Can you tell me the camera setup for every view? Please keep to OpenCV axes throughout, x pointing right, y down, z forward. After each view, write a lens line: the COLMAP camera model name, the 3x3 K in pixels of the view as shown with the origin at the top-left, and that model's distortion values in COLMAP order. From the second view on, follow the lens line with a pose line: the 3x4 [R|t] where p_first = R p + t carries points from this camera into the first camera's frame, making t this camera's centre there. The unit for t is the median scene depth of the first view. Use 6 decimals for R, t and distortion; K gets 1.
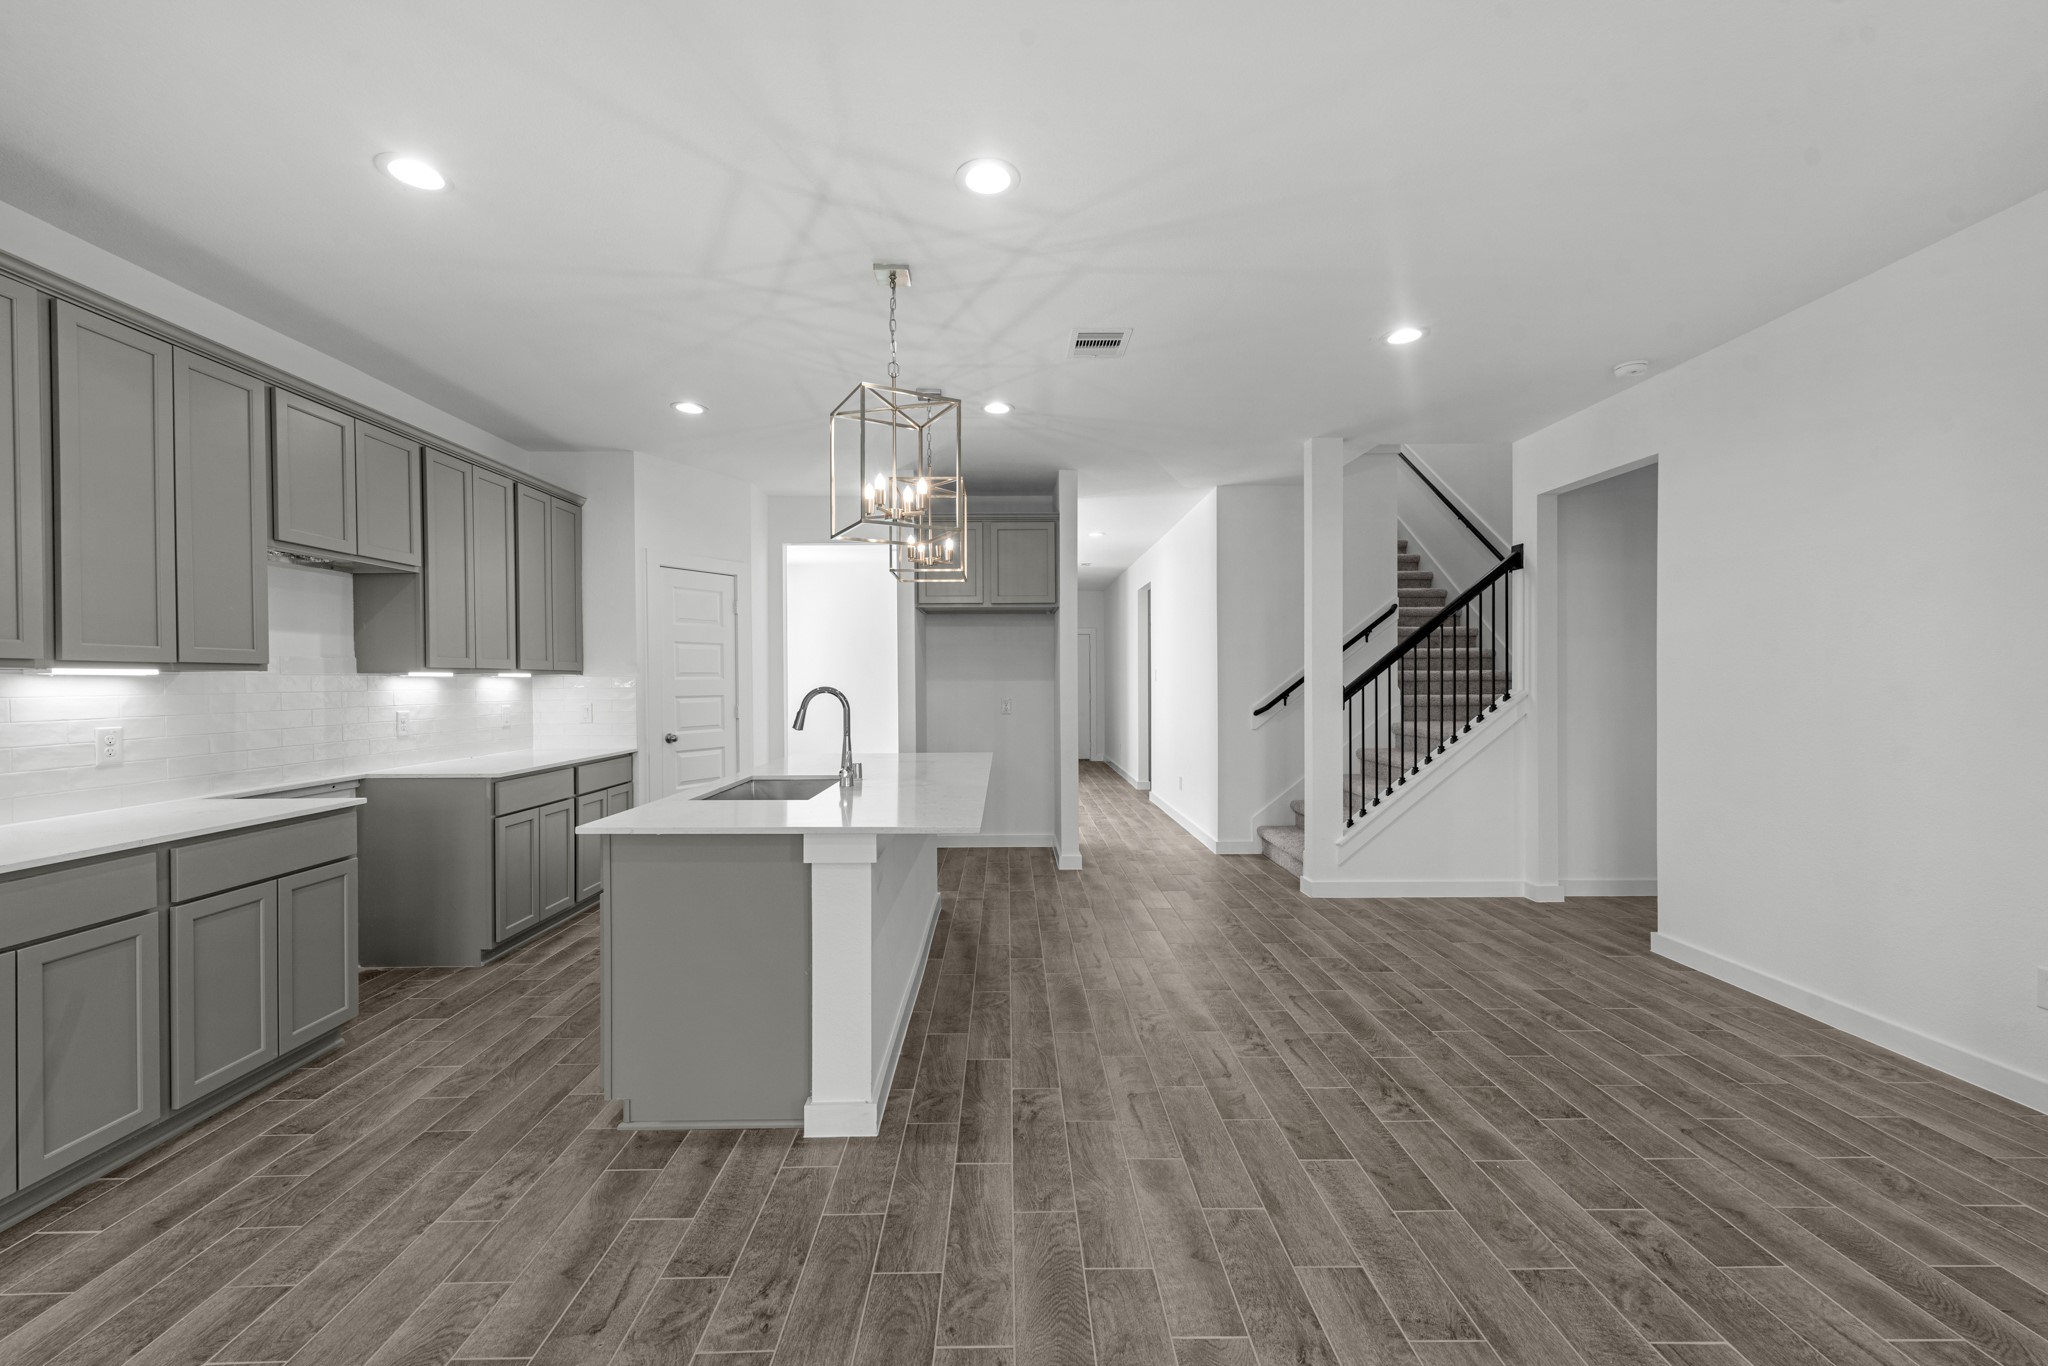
lens RADIAL K [[816.3, 0, 1017.7], [0, 816.3, 685.1], [0, 0, 1]] dist [0.008383, -0.000177]
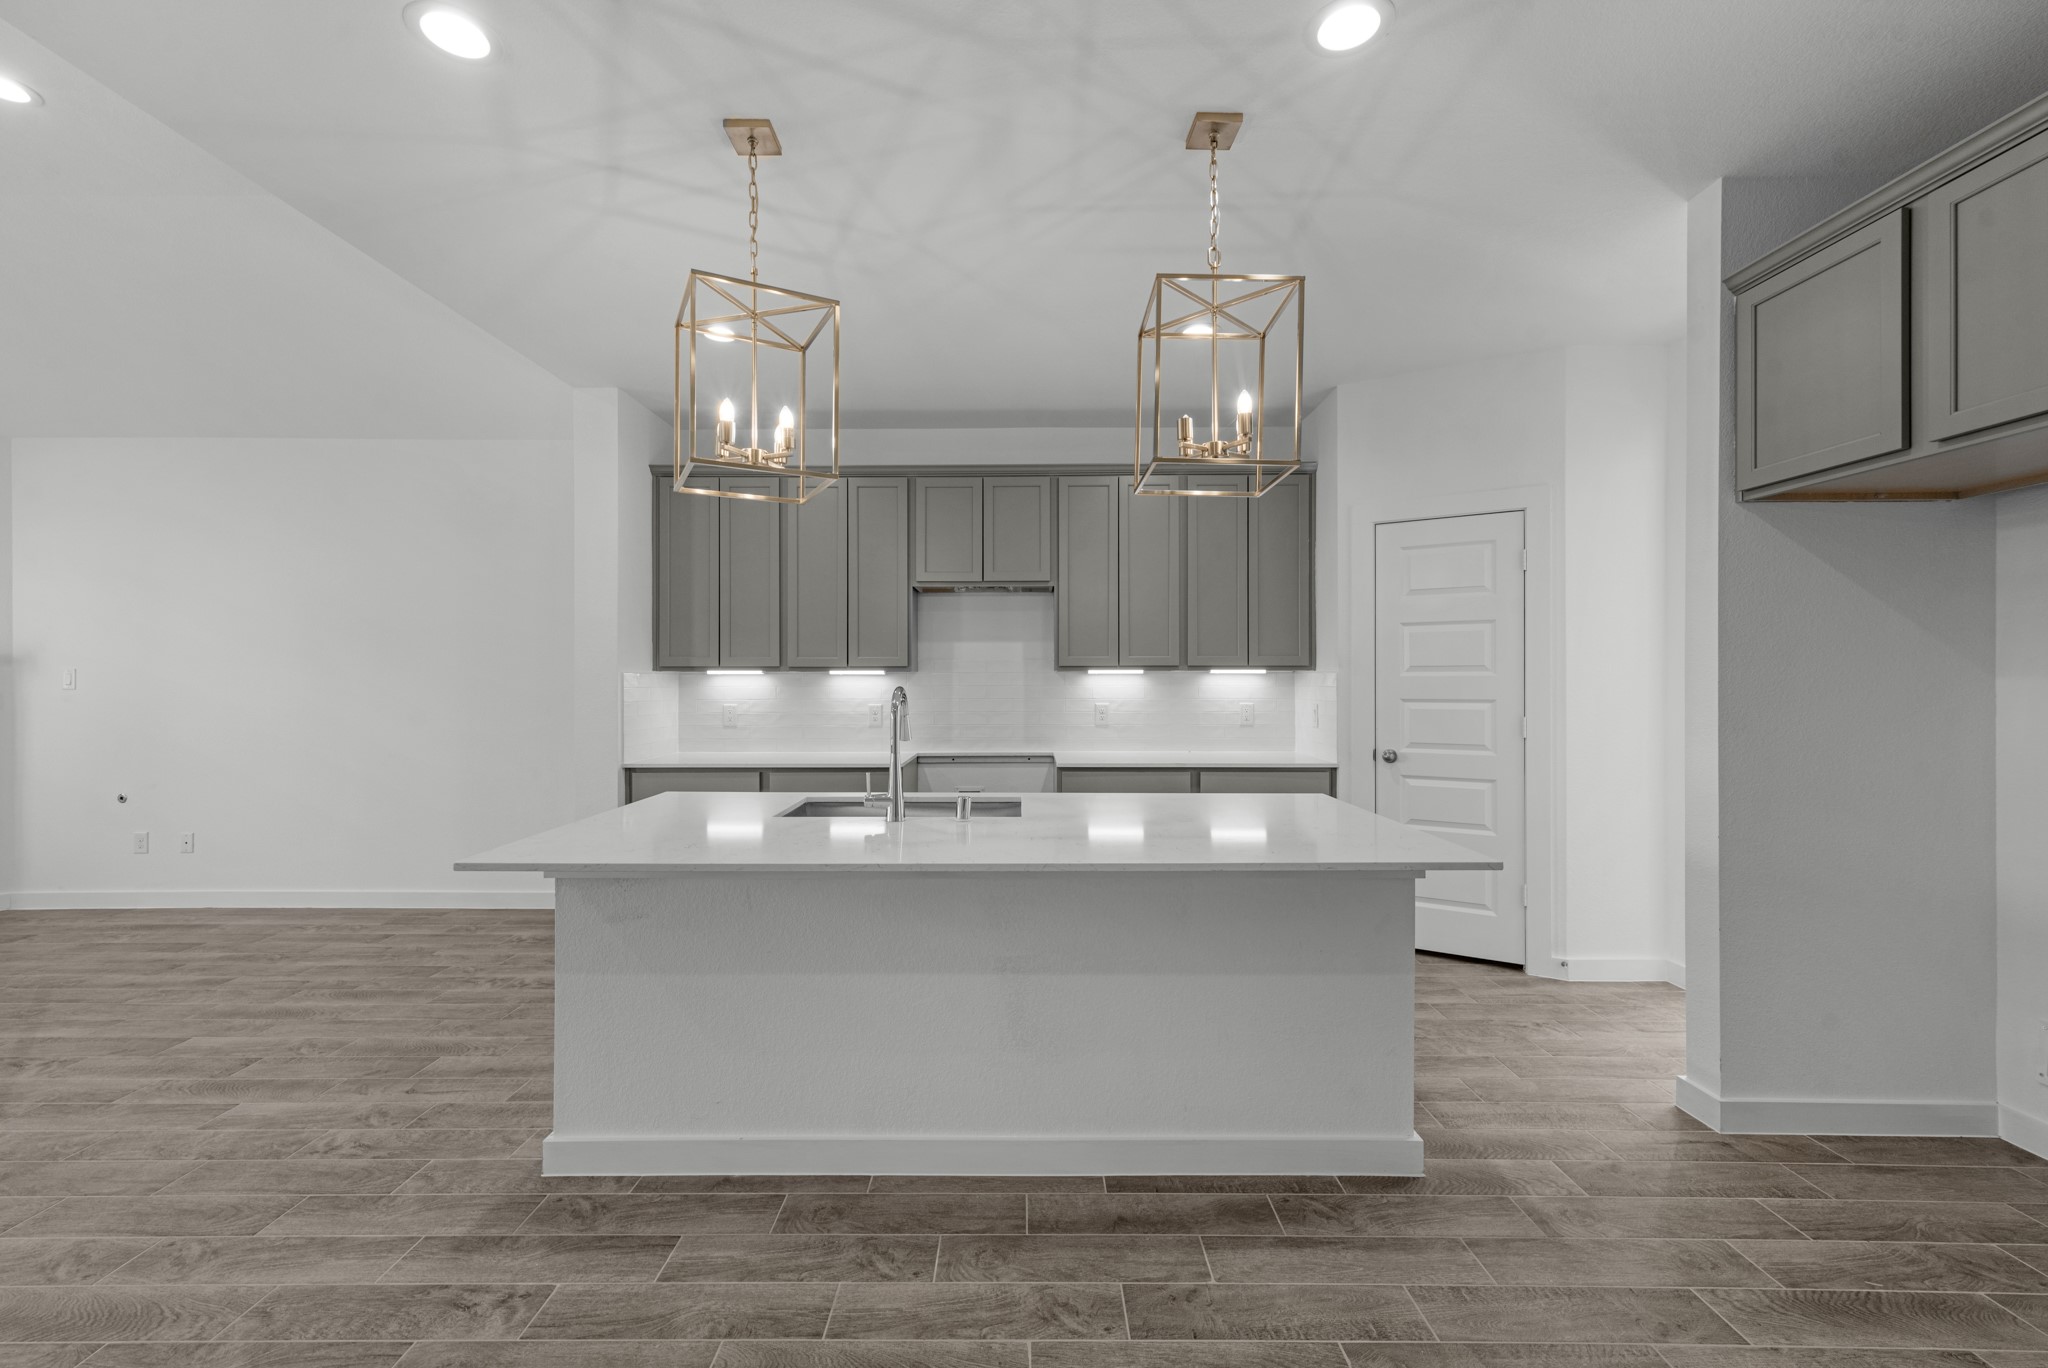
lens RADIAL K [[838.2, 0, 1017.1], [0, 838.2, 680.0], [0, 0, 1]] dist [0.008117, -0.000036]
pose [[-0.021245, 0.004196, -0.999765, 0.434027], [-0.005201, 0.999977, 0.004308, -0.006002], [0.999761, 0.005292, -0.021223, 0.889085]]
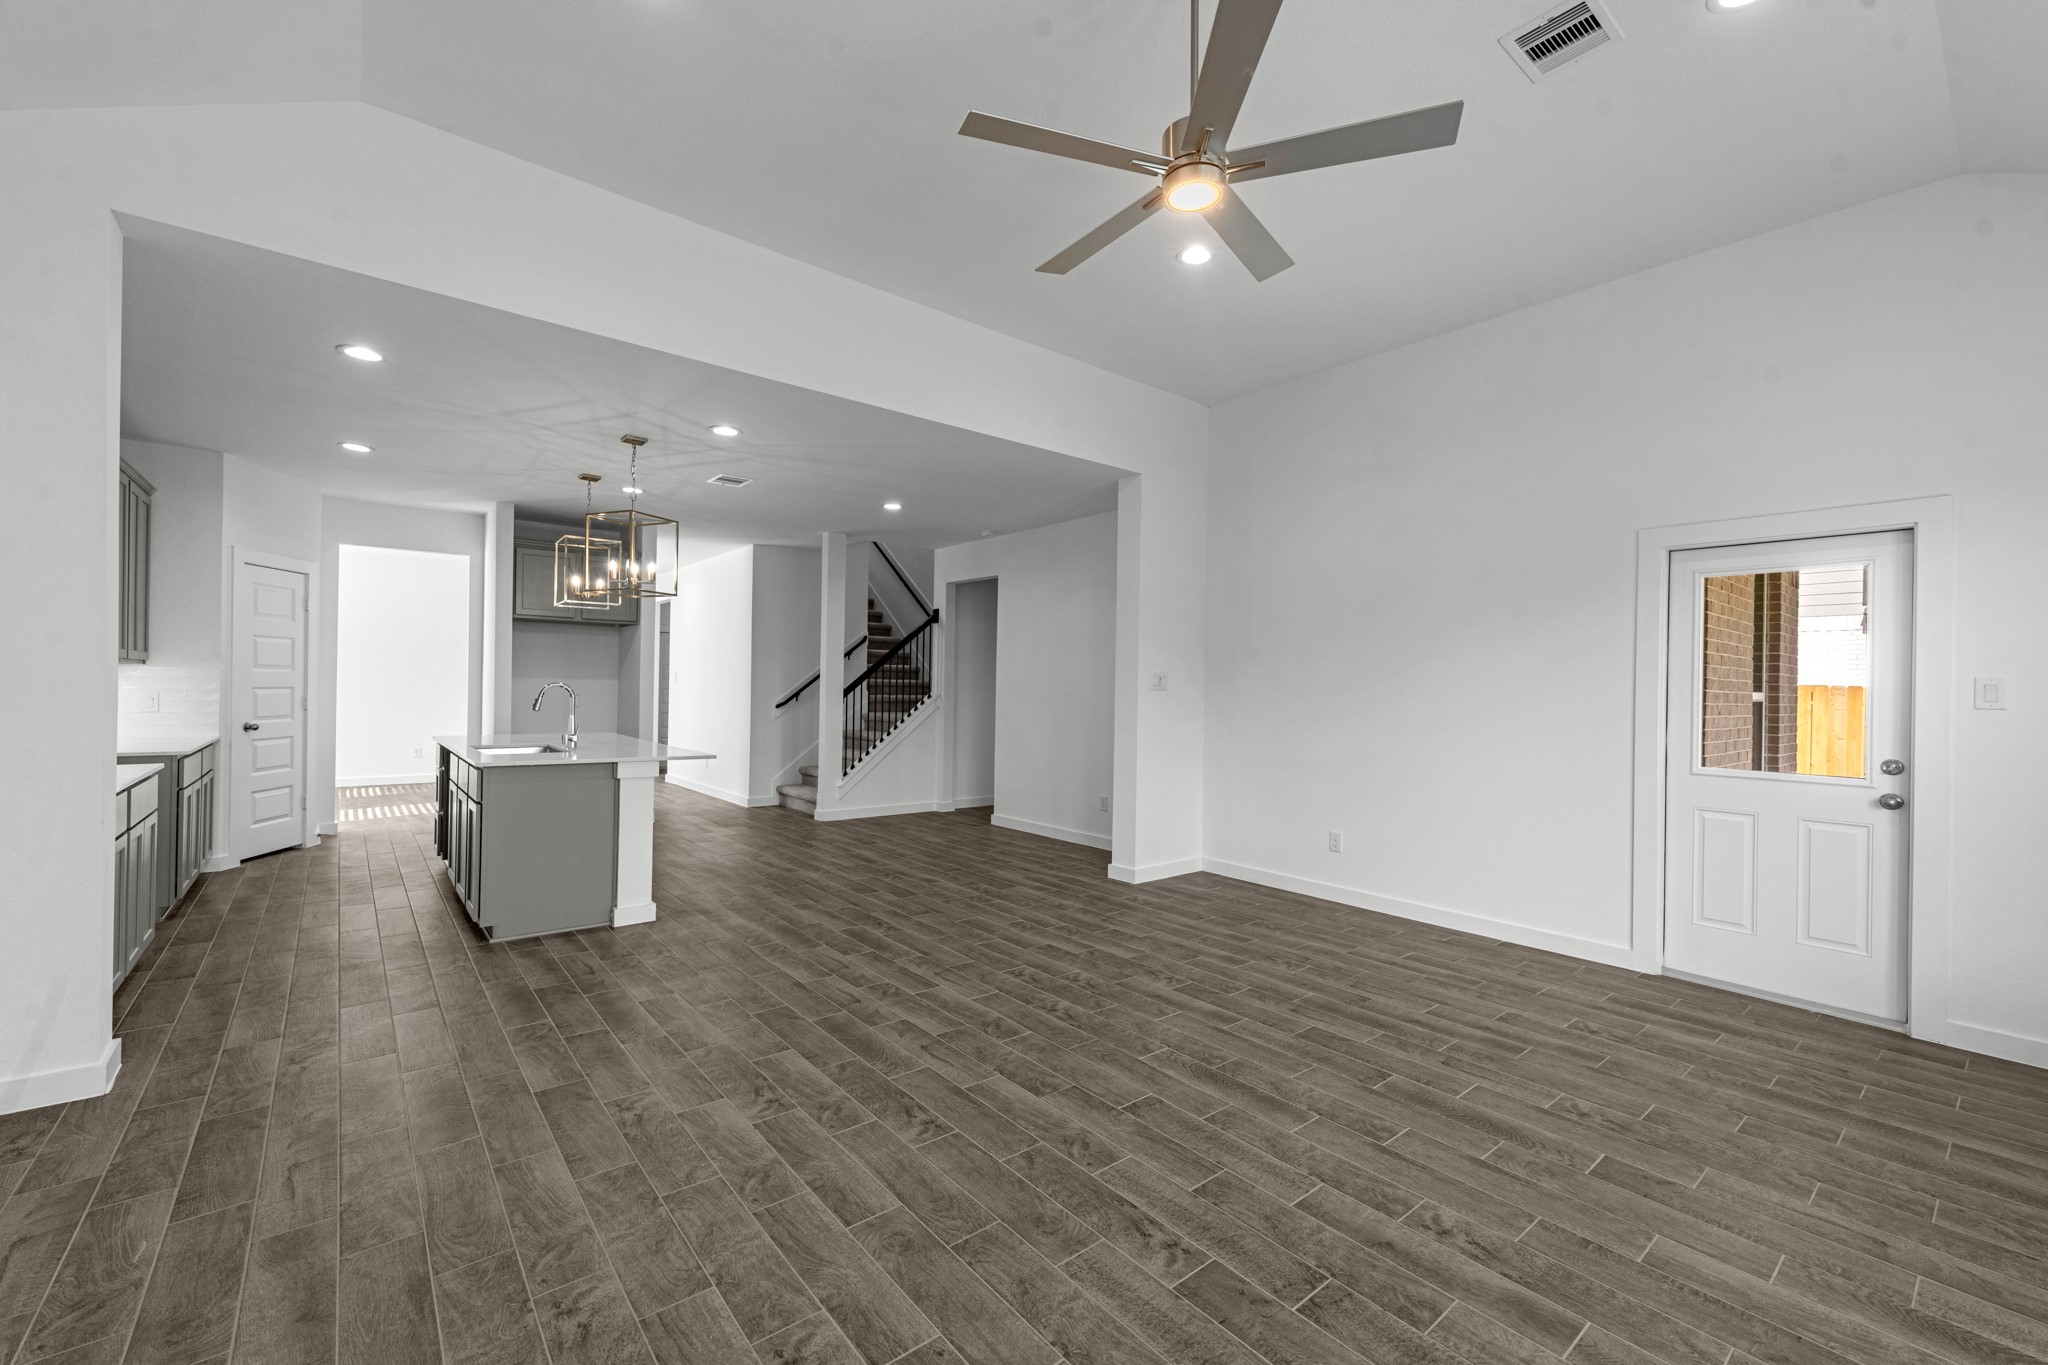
lens RADIAL K [[827.0, 0, 1017.1], [0, 827.0, 687.1], [0, 0, 1]] dist [0.009323, -0.000315]
pose [[0.785083, 0.017850, 0.619133, -0.409685], [-0.017099, 0.999828, -0.007144, 0.005563], [-0.619154, -0.004978, 0.785254, -0.588032]]
